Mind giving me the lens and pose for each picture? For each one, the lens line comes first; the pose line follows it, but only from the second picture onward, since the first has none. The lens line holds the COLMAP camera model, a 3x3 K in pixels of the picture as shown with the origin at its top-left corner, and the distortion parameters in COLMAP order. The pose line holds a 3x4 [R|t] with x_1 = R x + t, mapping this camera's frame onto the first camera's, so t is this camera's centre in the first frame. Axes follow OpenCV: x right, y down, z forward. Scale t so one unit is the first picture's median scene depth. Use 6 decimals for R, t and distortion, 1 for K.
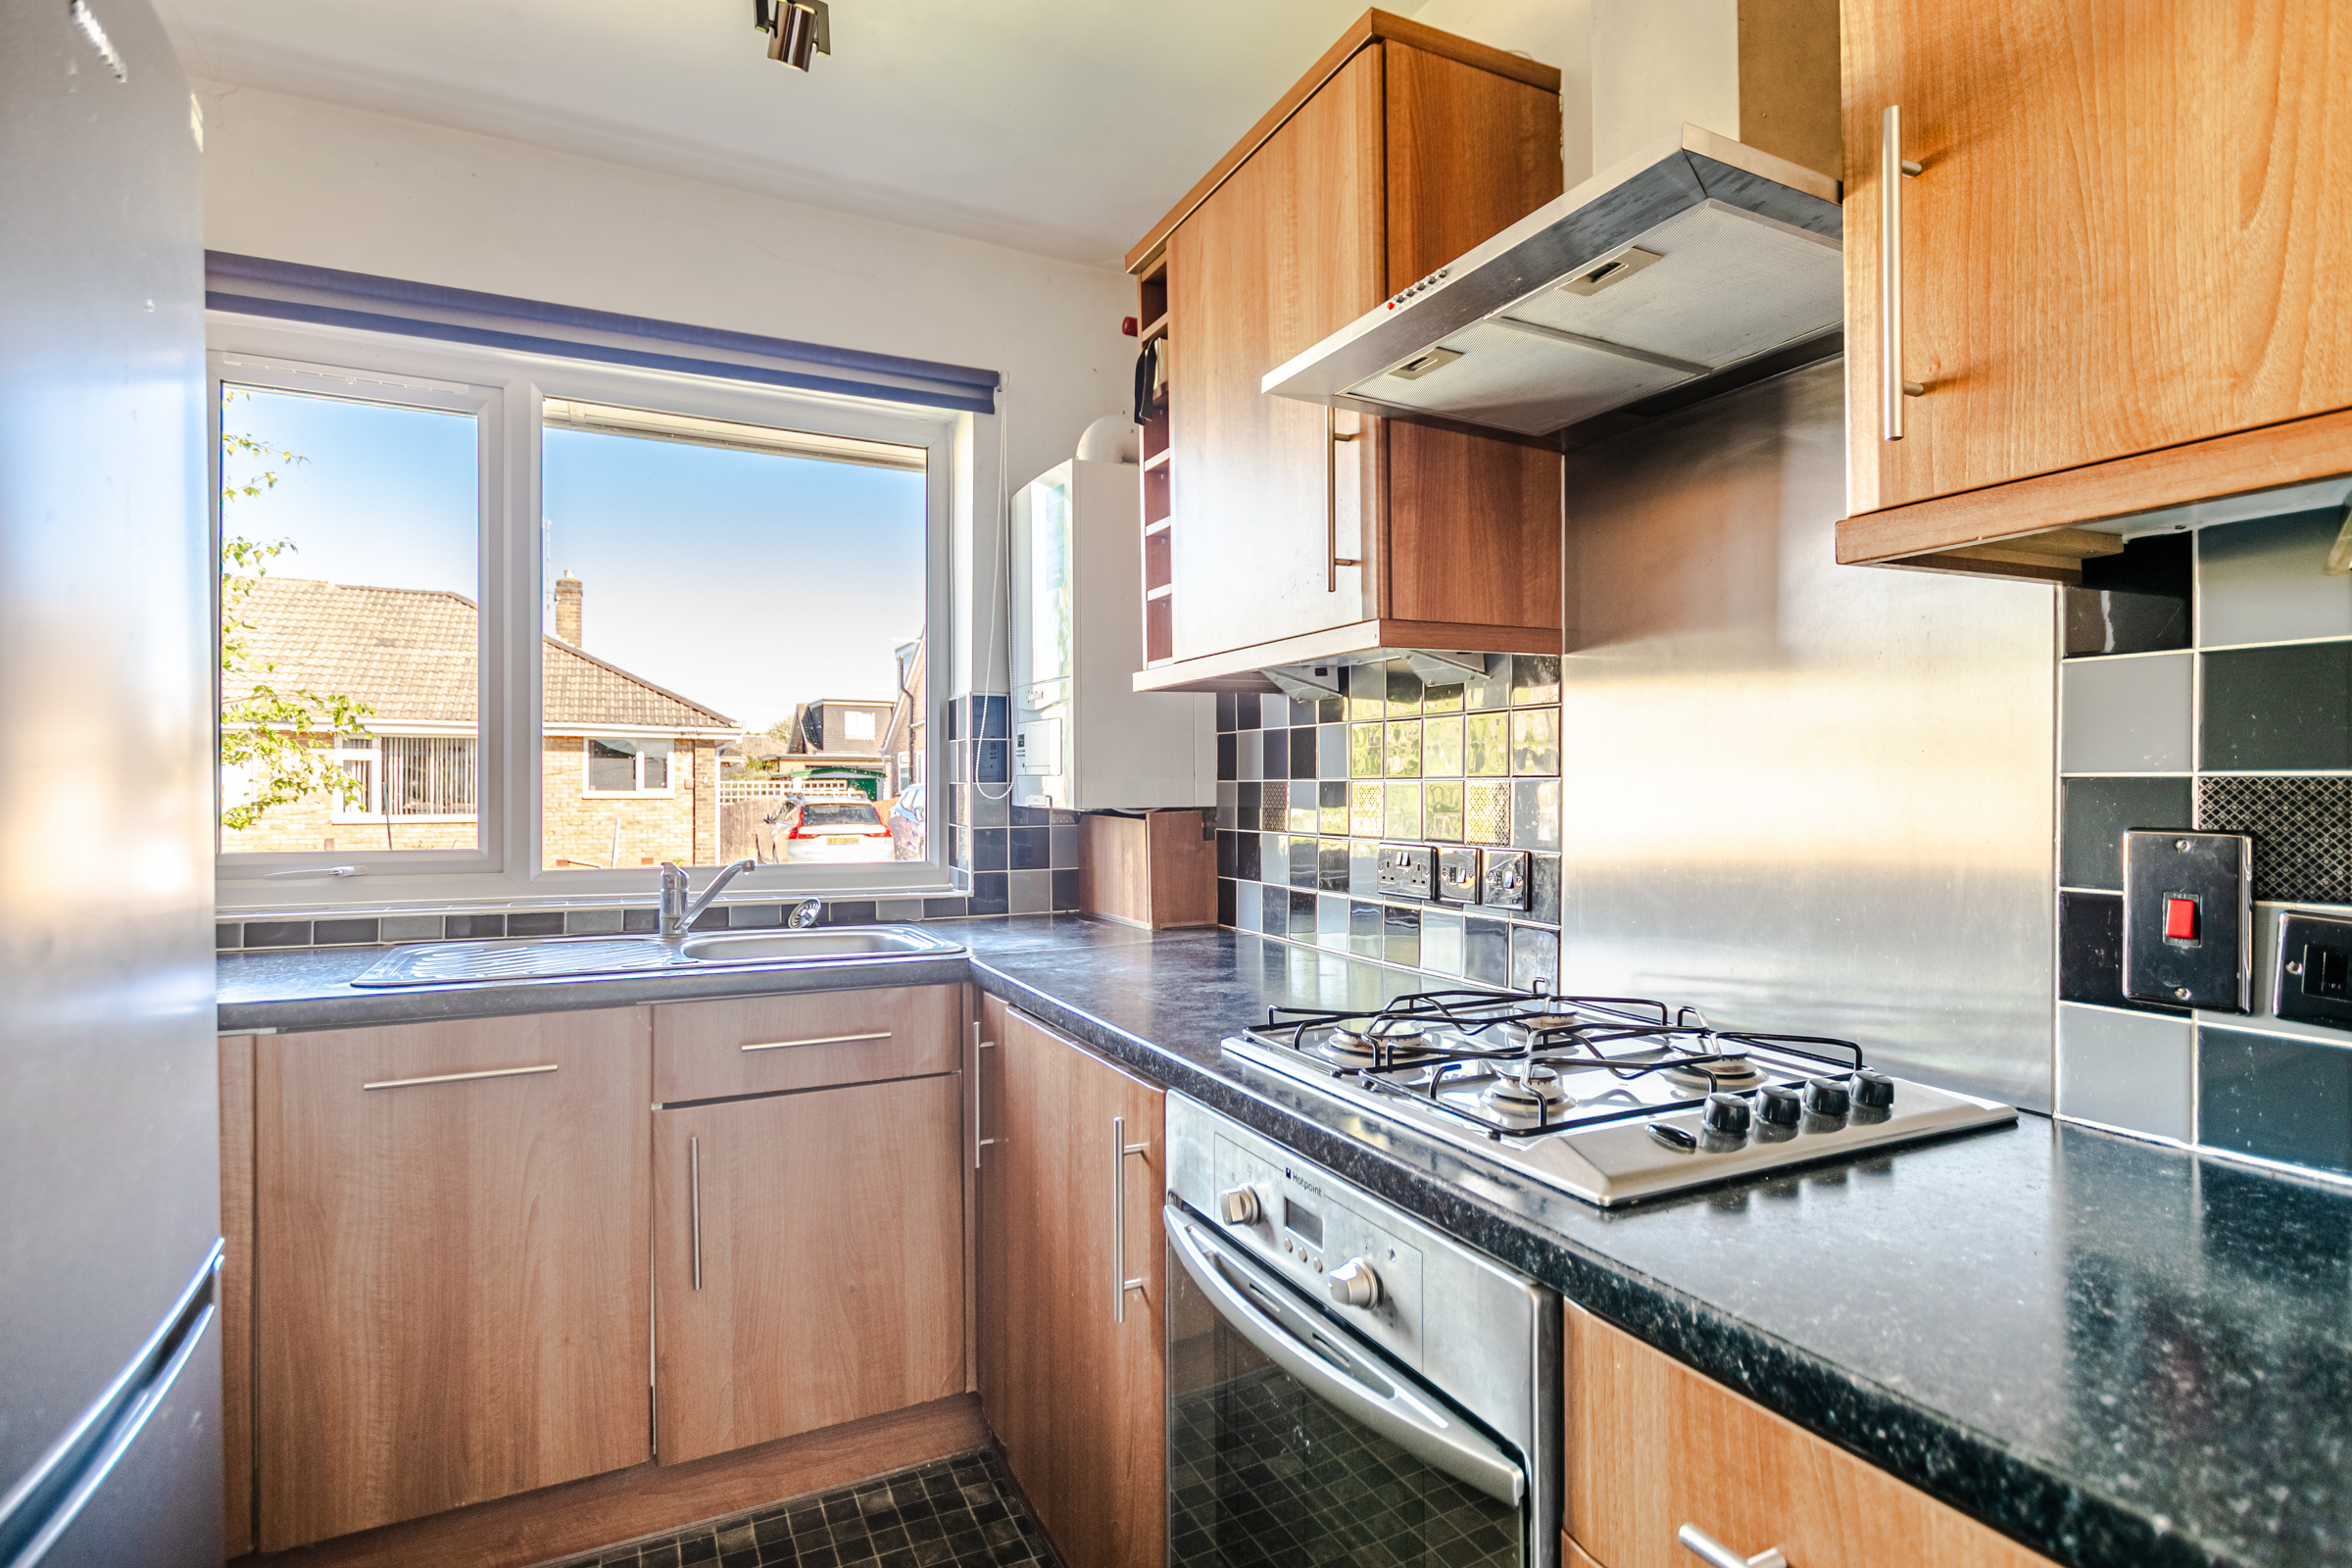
lens RADIAL K [[1162.9, 0, 1183.0], [0, 1162.9, 791.9], [0, 0, 1]] dist [-0.004600, -0.000590]
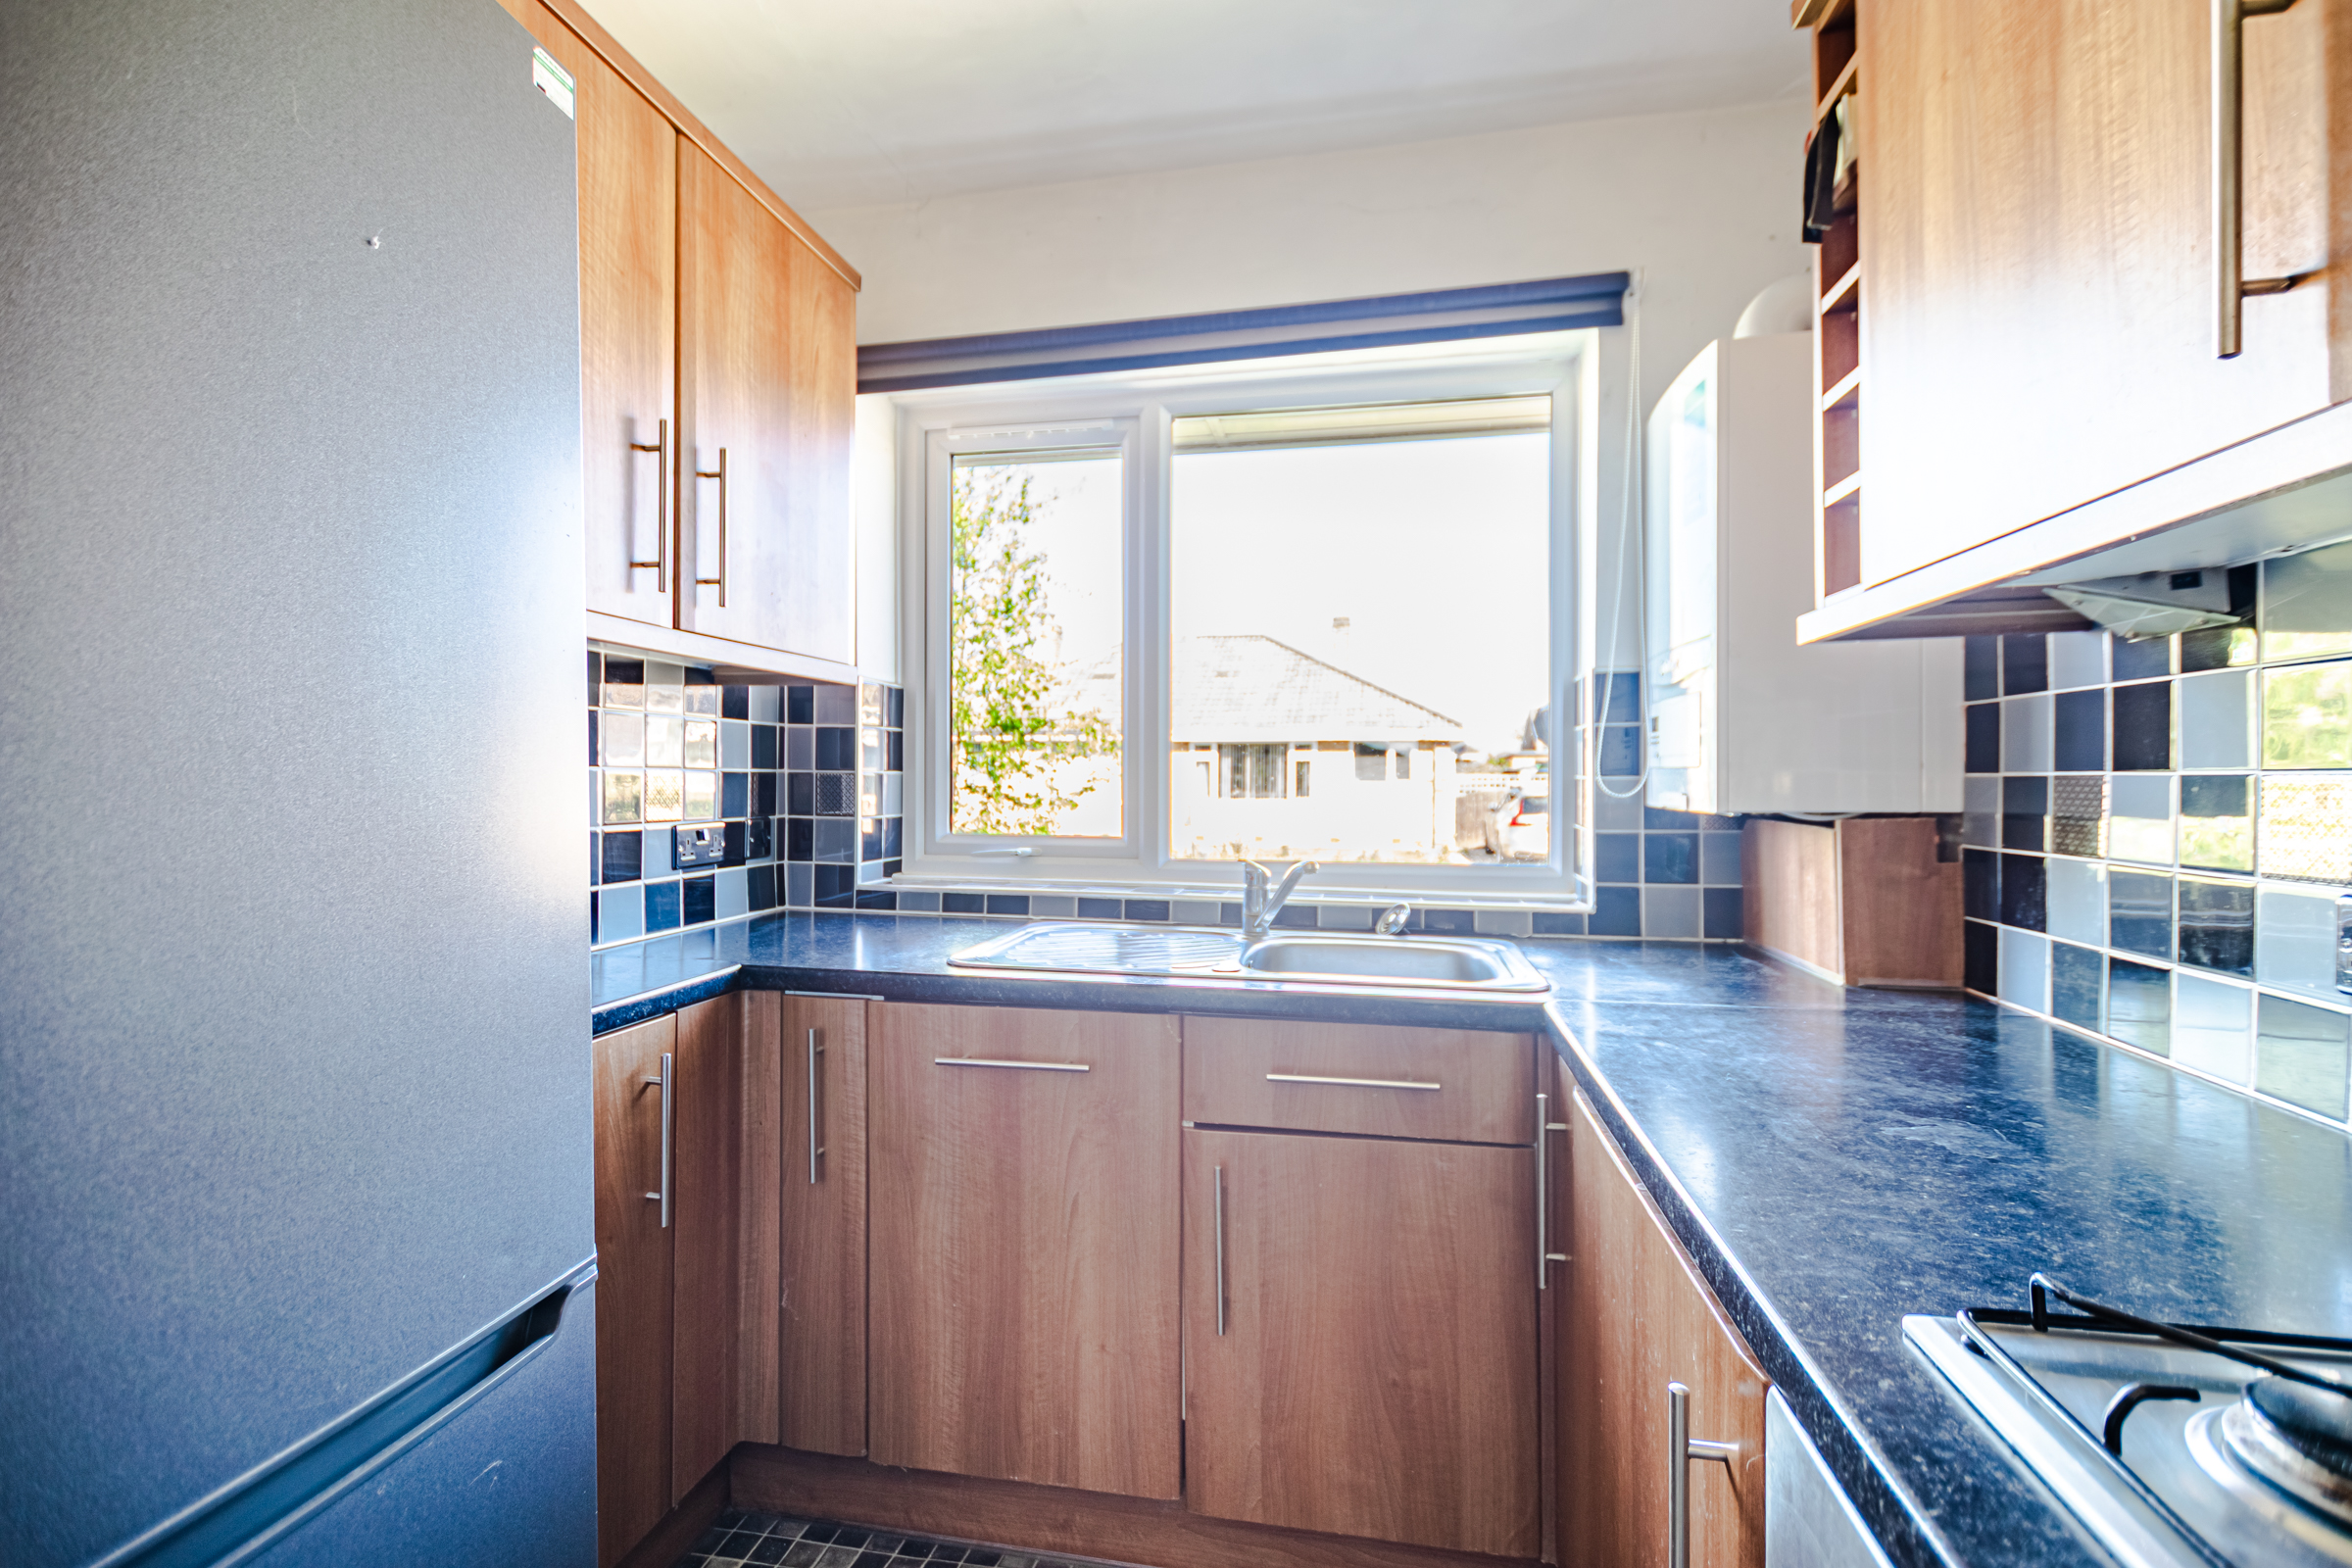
lens RADIAL K [[1014.4, 0, 1177.4], [0, 1014.4, 785.3], [0, 0, 1]] dist [0.008779, -0.001307]
pose [[0.793227, 0.005061, -0.608905, 0.032726], [-0.004553, 0.999987, 0.002380, -0.002822], [0.608909, 0.000885, 0.793240, 0.307867]]
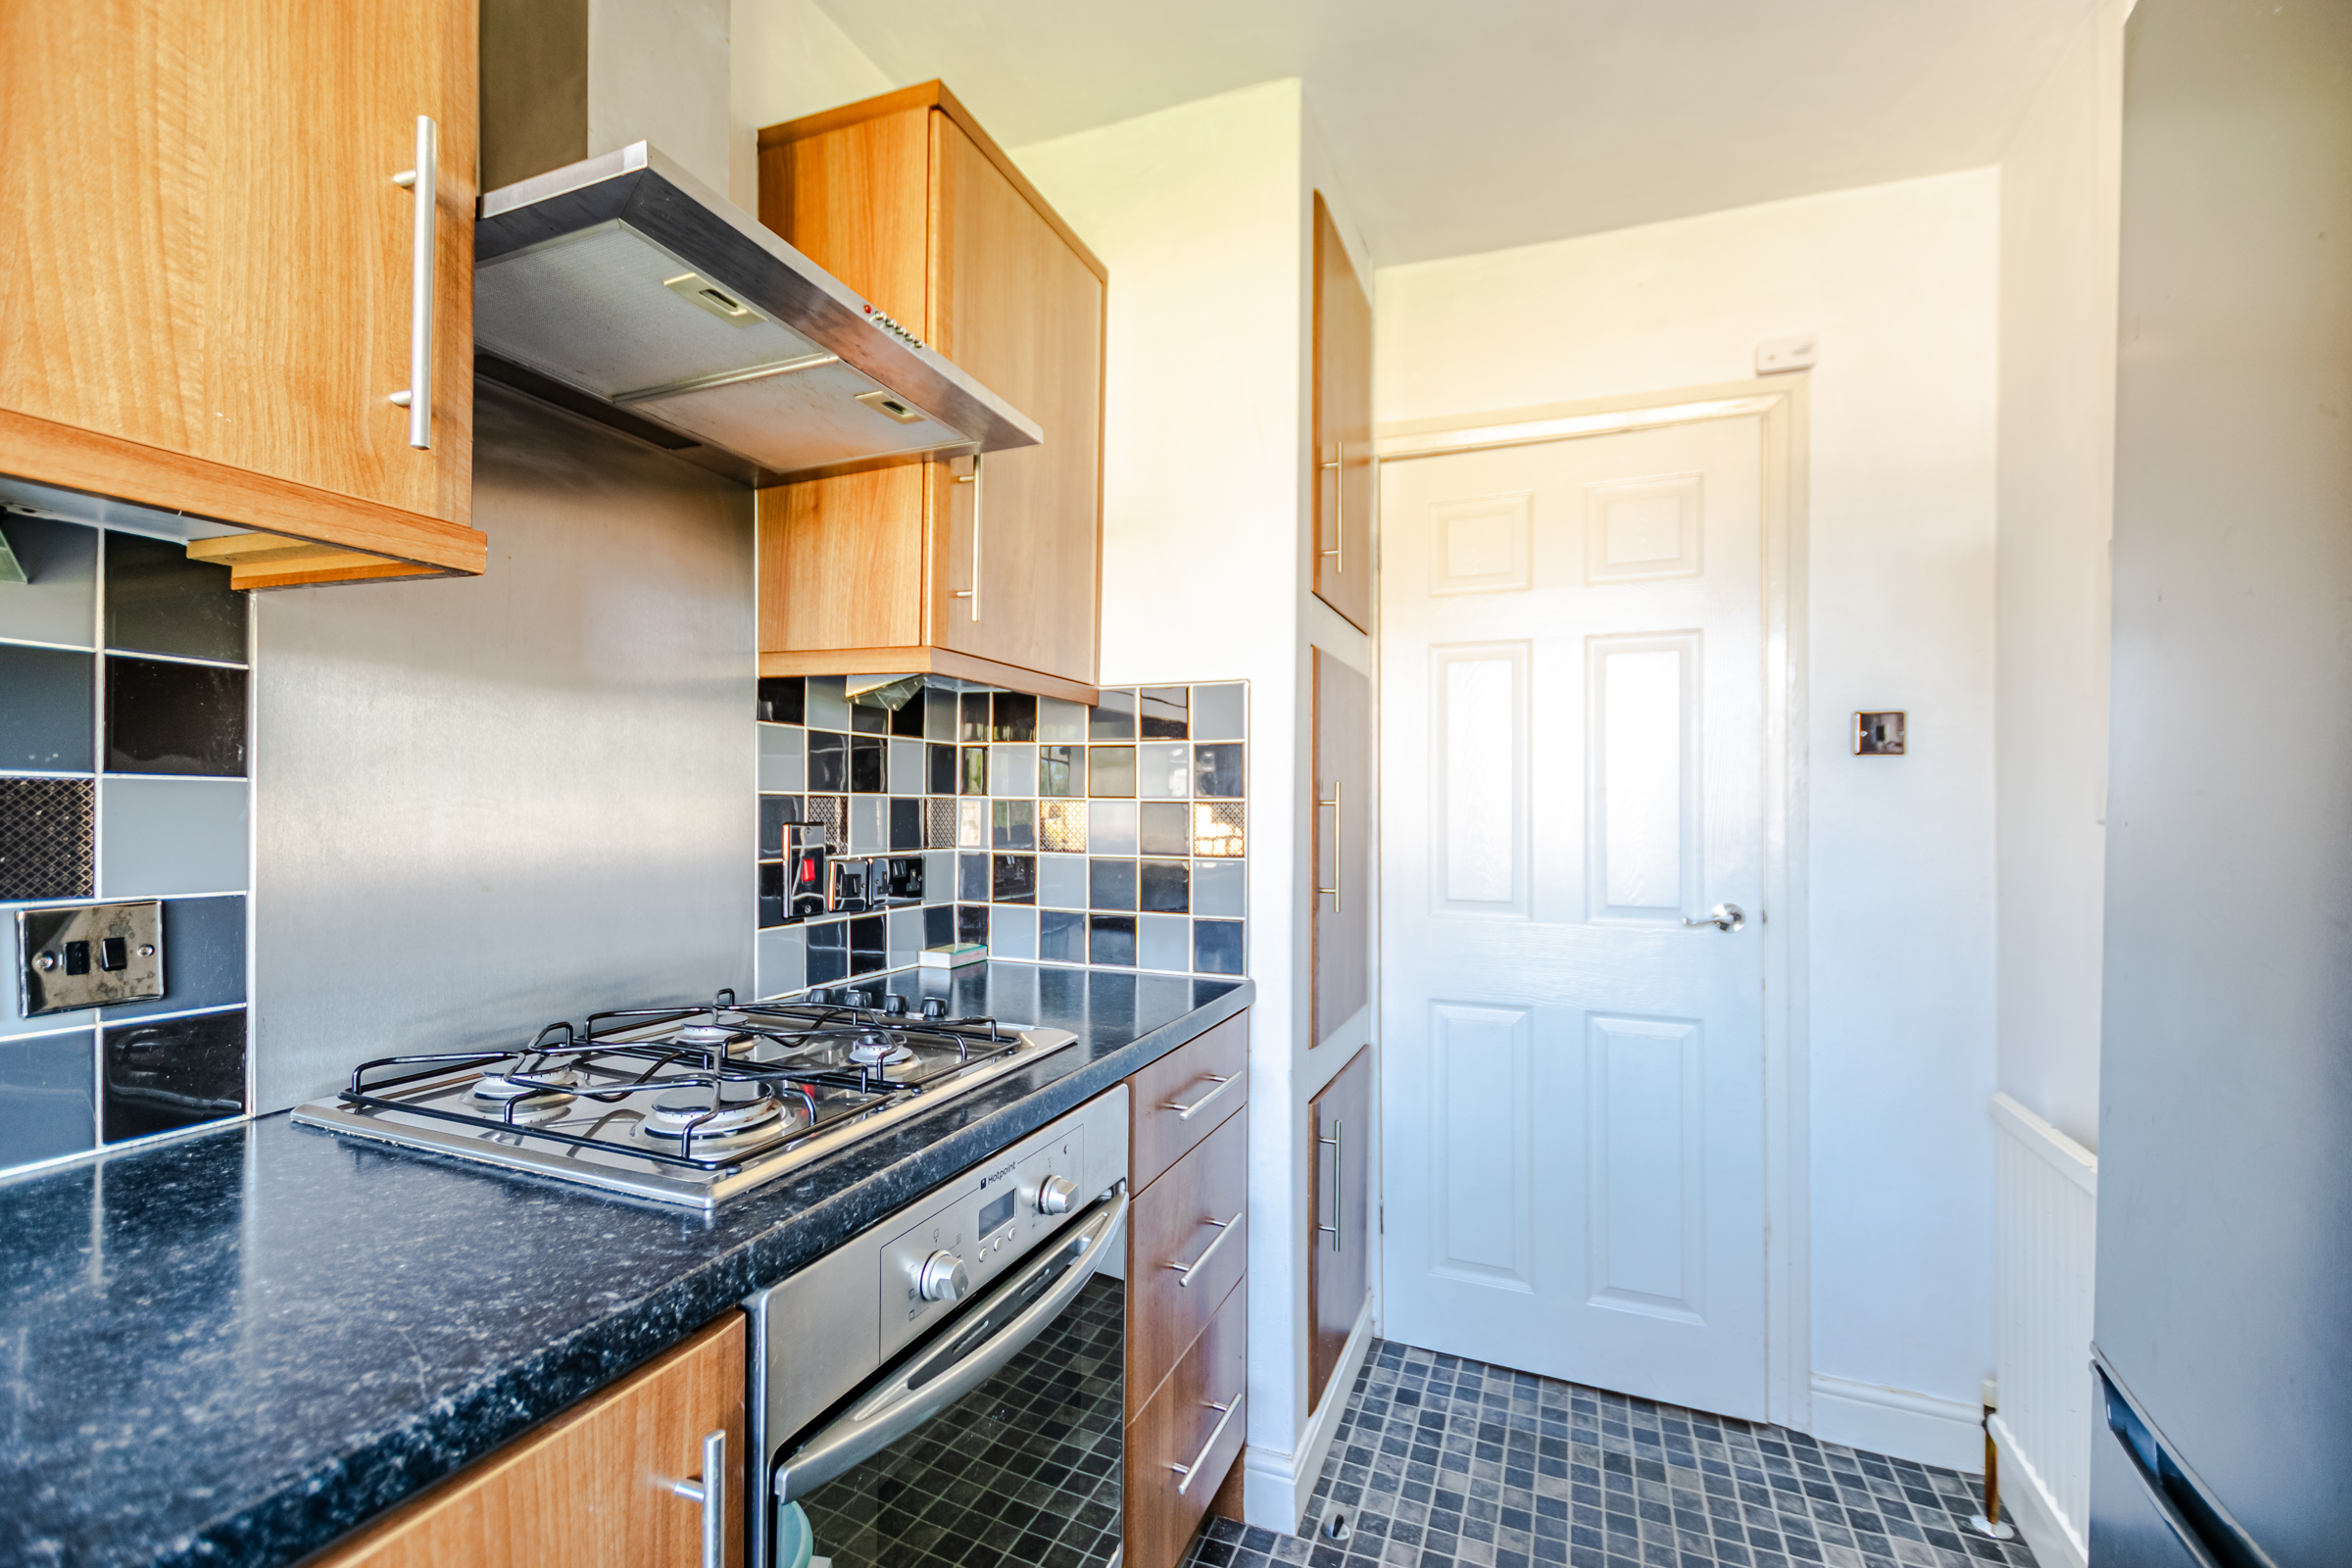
lens RADIAL K [[1014.4, 0, 1180.7], [0, 1014.4, 791.3], [0, 0, 1]] dist [0.008779, -0.001307]
pose [[-0.673240, -0.001959, 0.739422, -0.654226], [-0.012383, 0.999886, -0.008626, -0.010224], [-0.739321, -0.014964, -0.673187, 1.413280]]
